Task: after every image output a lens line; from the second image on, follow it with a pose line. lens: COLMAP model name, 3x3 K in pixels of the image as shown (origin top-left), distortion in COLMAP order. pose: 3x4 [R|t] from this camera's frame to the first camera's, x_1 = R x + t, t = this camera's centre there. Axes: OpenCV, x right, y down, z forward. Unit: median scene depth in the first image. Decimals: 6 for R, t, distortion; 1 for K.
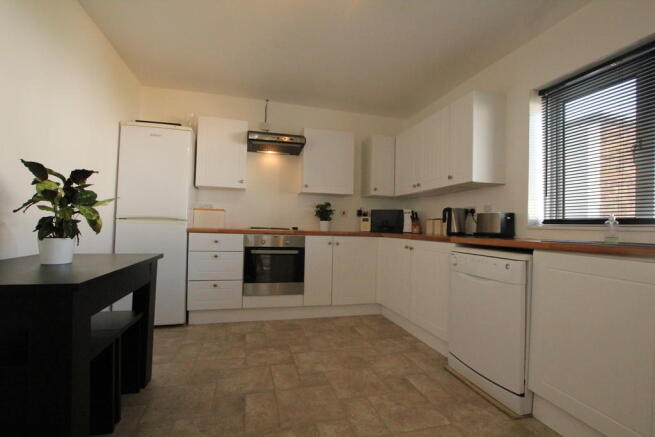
lens RADIAL K [[301.5, 0, 329.5], [0, 301.5, 219.4], [0, 0, 1]] dist [-0.030338, 0.000706]
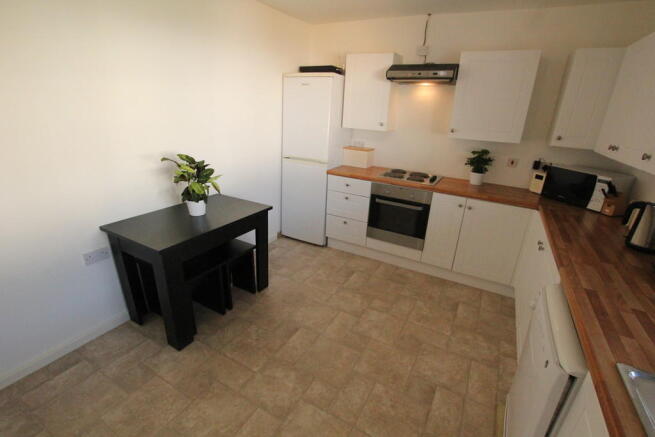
lens RADIAL K [[301.5, 0, 330.5], [0, 301.5, 219.1], [0, 0, 1]] dist [-0.030338, 0.000706]
pose [[0.718204, 0.248864, -0.649807, 0.320907], [-0.012273, 0.938241, 0.345764, -0.187857], [0.695724, -0.240354, 0.676903, 0.171537]]
